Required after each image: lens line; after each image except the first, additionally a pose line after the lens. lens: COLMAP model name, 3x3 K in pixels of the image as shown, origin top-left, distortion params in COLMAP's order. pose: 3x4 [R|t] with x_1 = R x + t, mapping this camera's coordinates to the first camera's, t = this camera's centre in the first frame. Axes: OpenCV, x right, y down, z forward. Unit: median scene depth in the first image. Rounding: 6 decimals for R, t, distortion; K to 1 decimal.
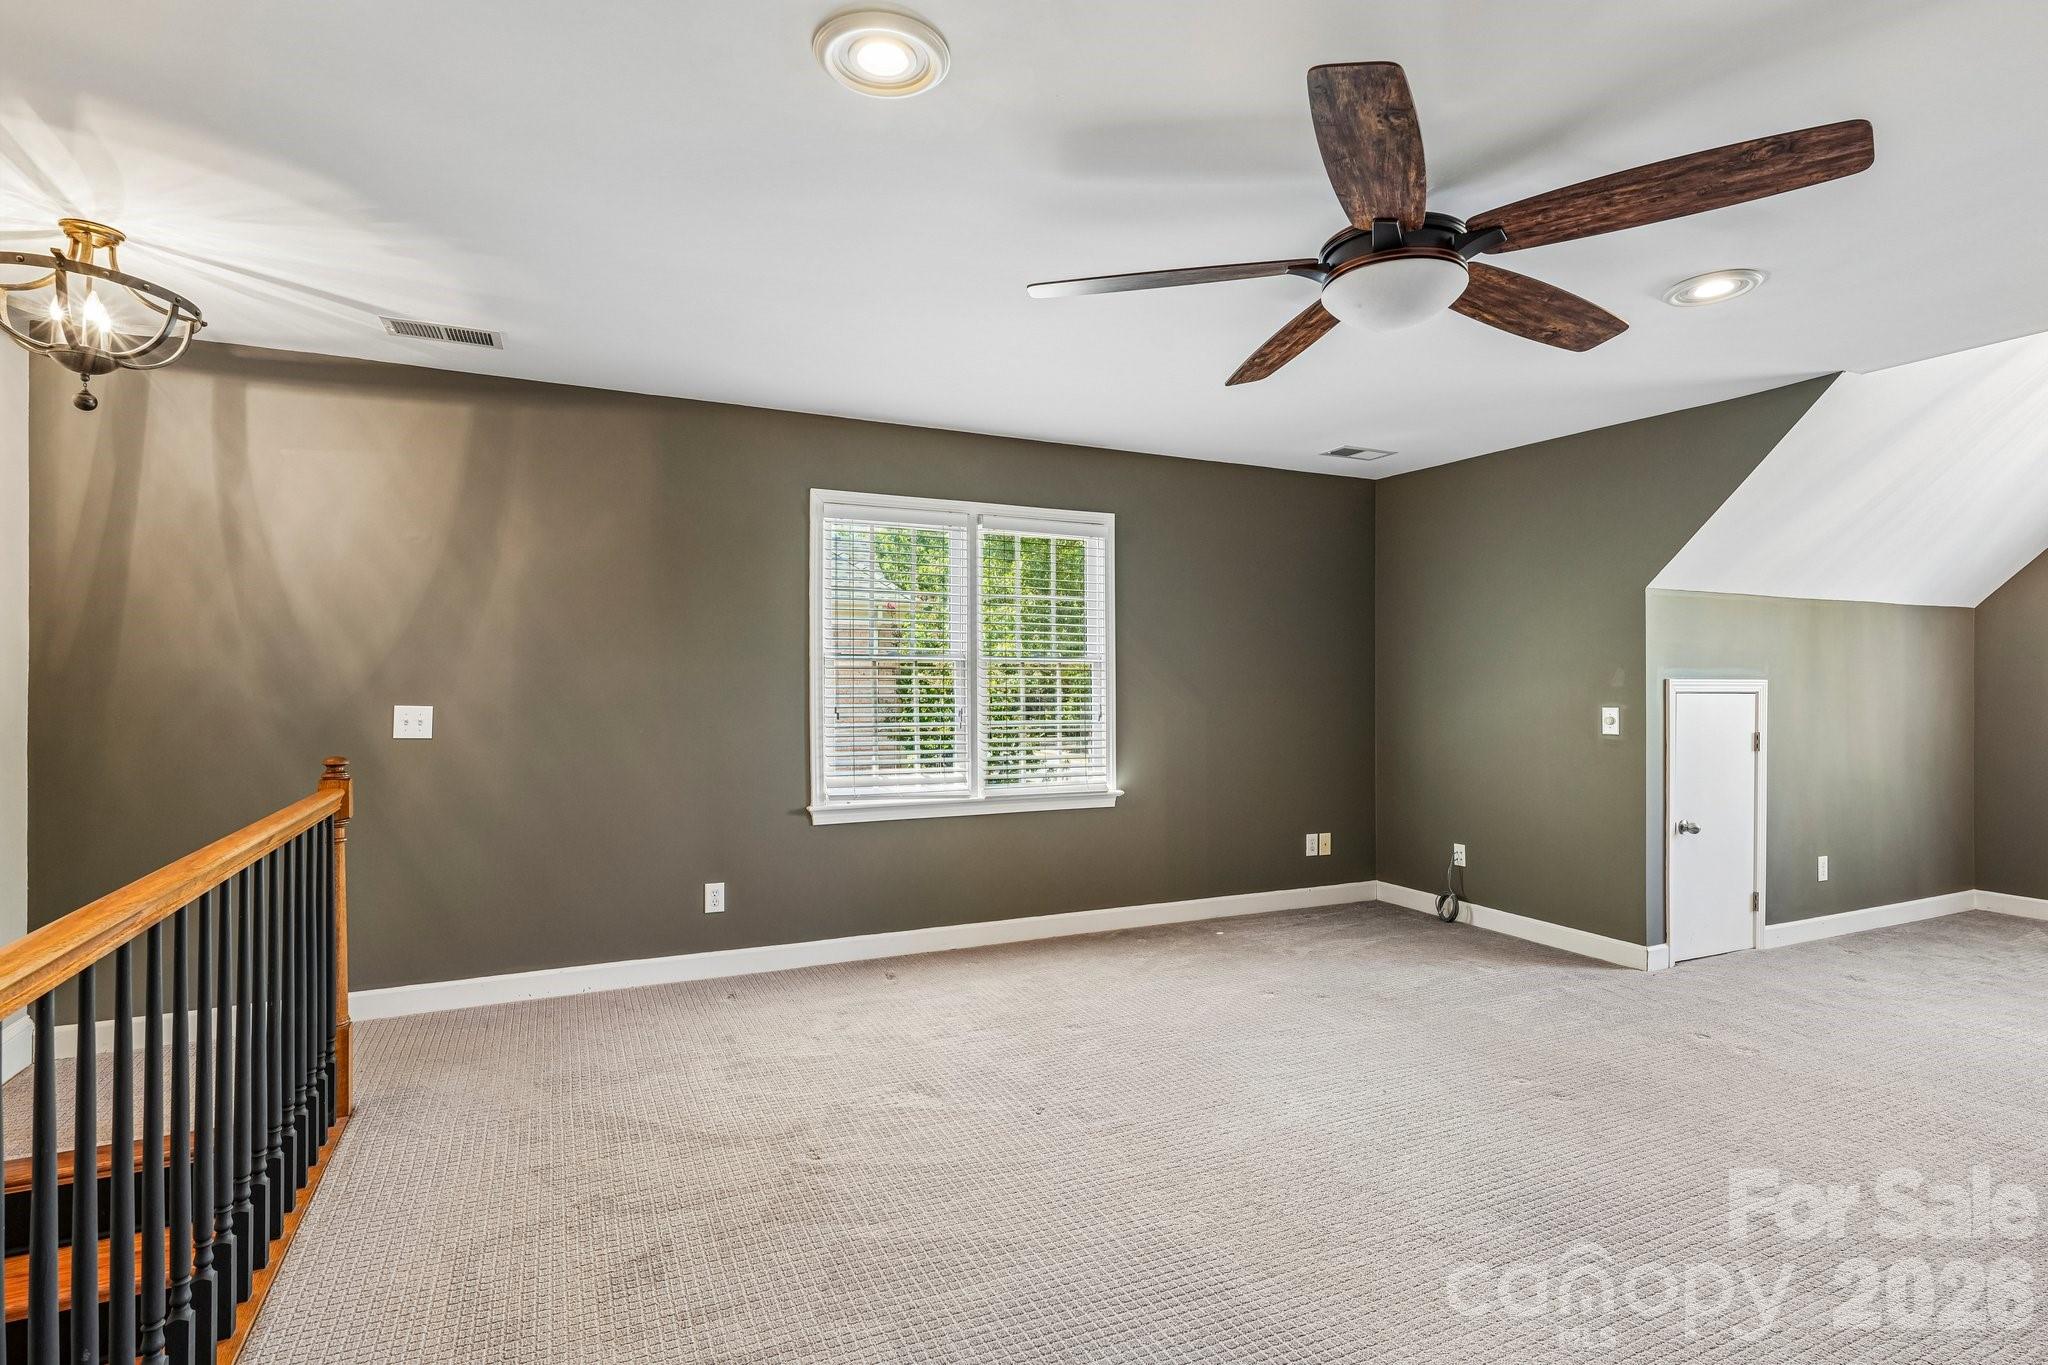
lens RADIAL K [[1001.3, 0, 1027.3], [0, 1001.3, 686.6], [0, 0, 1]] dist [0.002336, 0.000750]
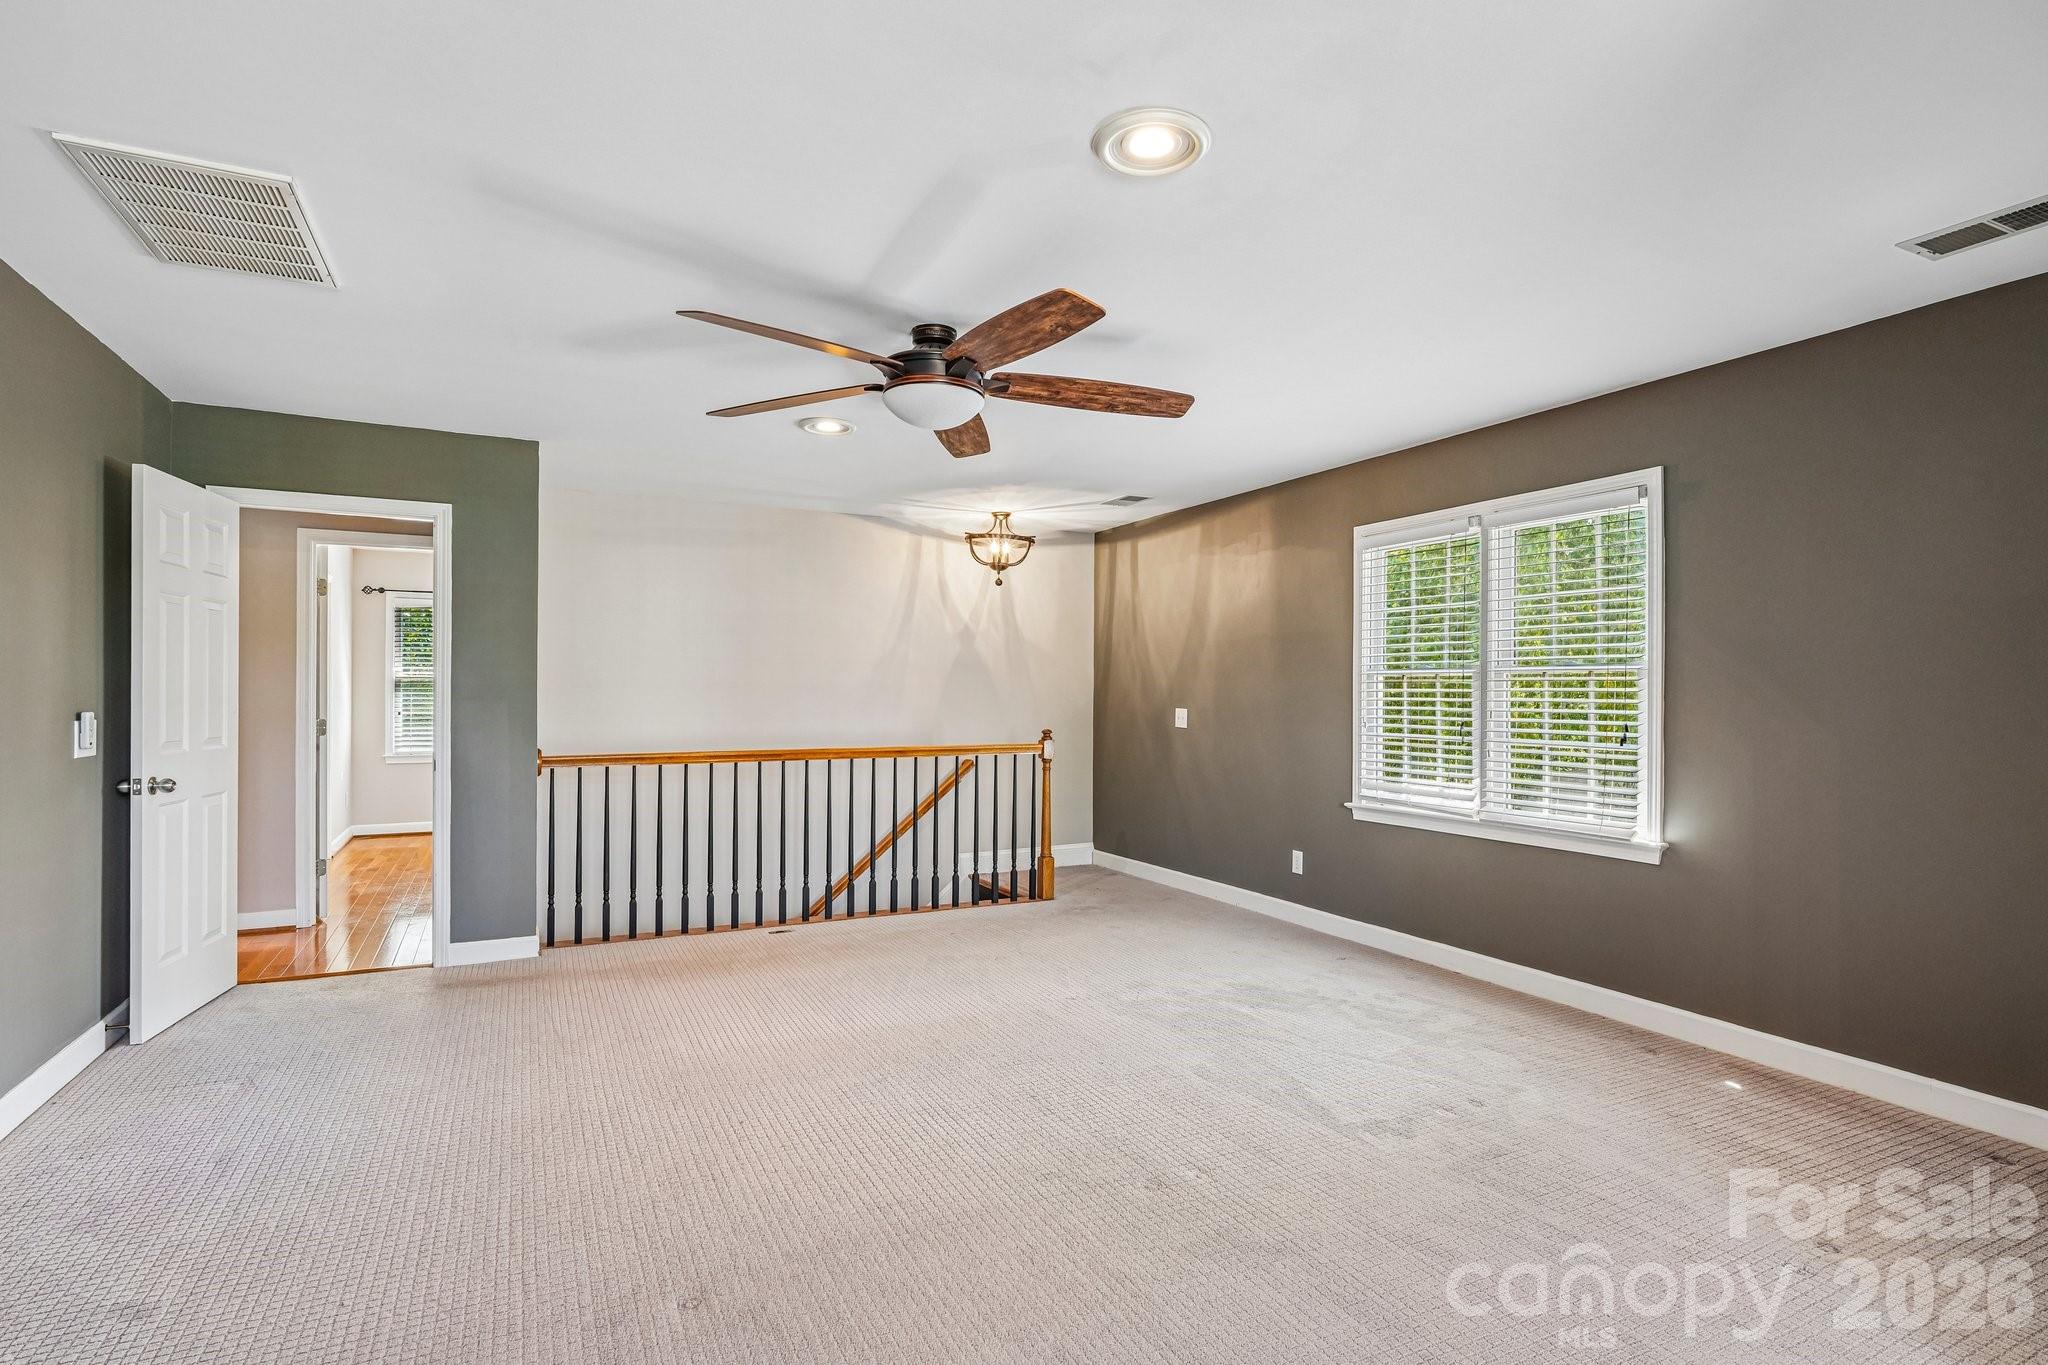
lens RADIAL K [[1007.2, 0, 1013.0], [0, 1007.2, 682.9], [0, 0, 1]] dist [0.000035, 0.000197]
pose [[0.020203, -0.013028, -0.999711, 1.142410], [-0.009692, 0.999866, -0.013226, 0.001102], [0.999749, 0.009956, 0.020074, 0.712981]]
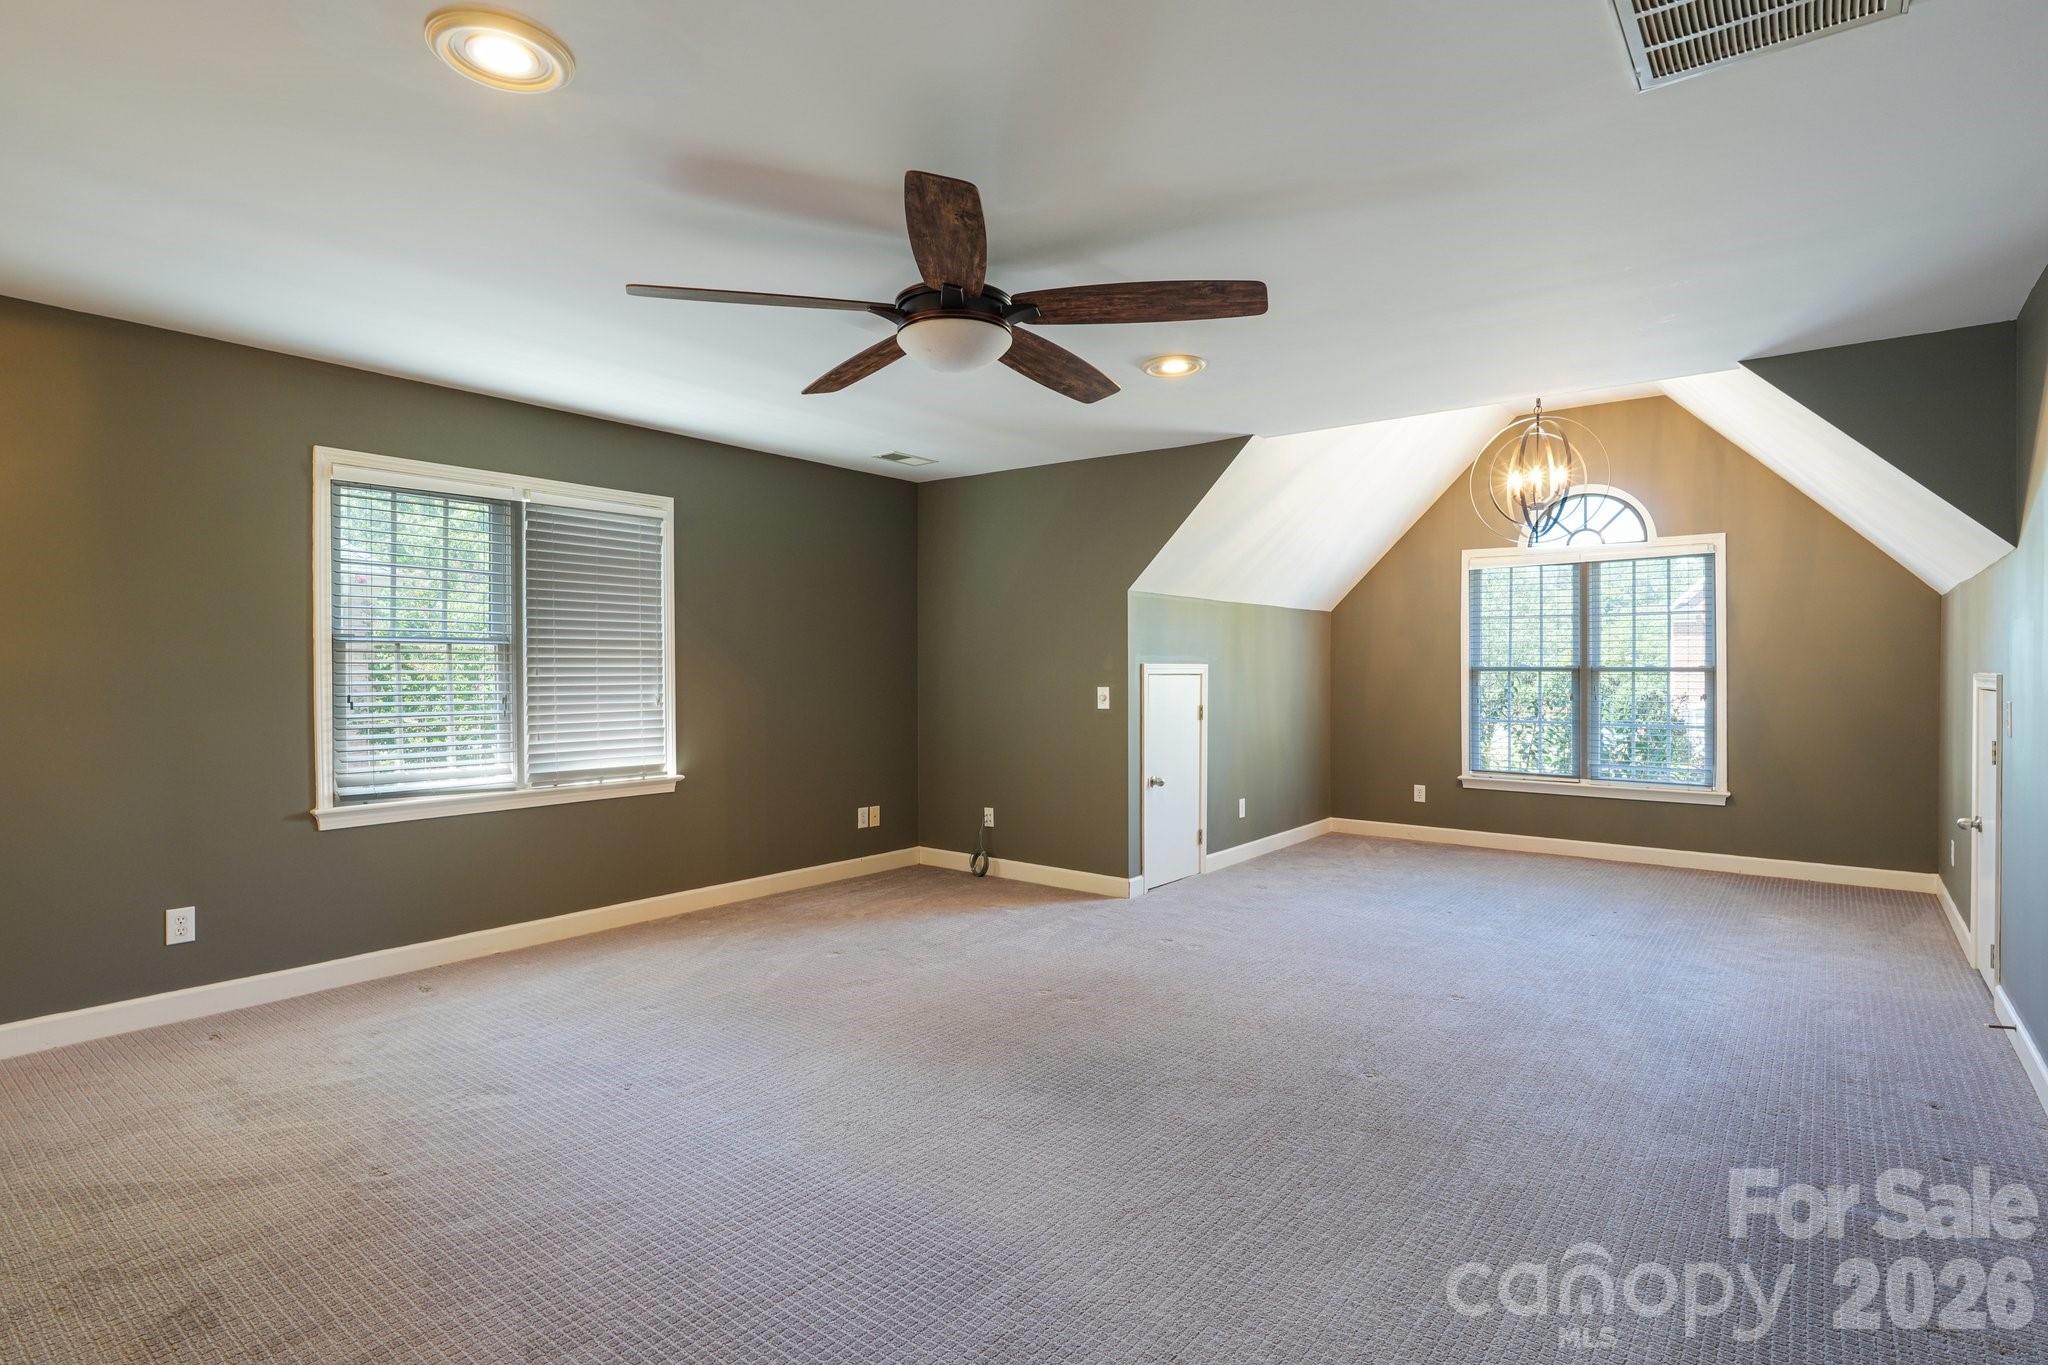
lens RADIAL K [[1001.3, 0, 1027.3], [0, 1001.3, 686.6], [0, 0, 1]] dist [0.002336, 0.000750]
pose [[0.896822, -0.010375, 0.442270, -0.055229], [0.003635, 0.999864, 0.016082, 0.000507], [-0.442377, -0.012815, 0.896738, -0.072512]]
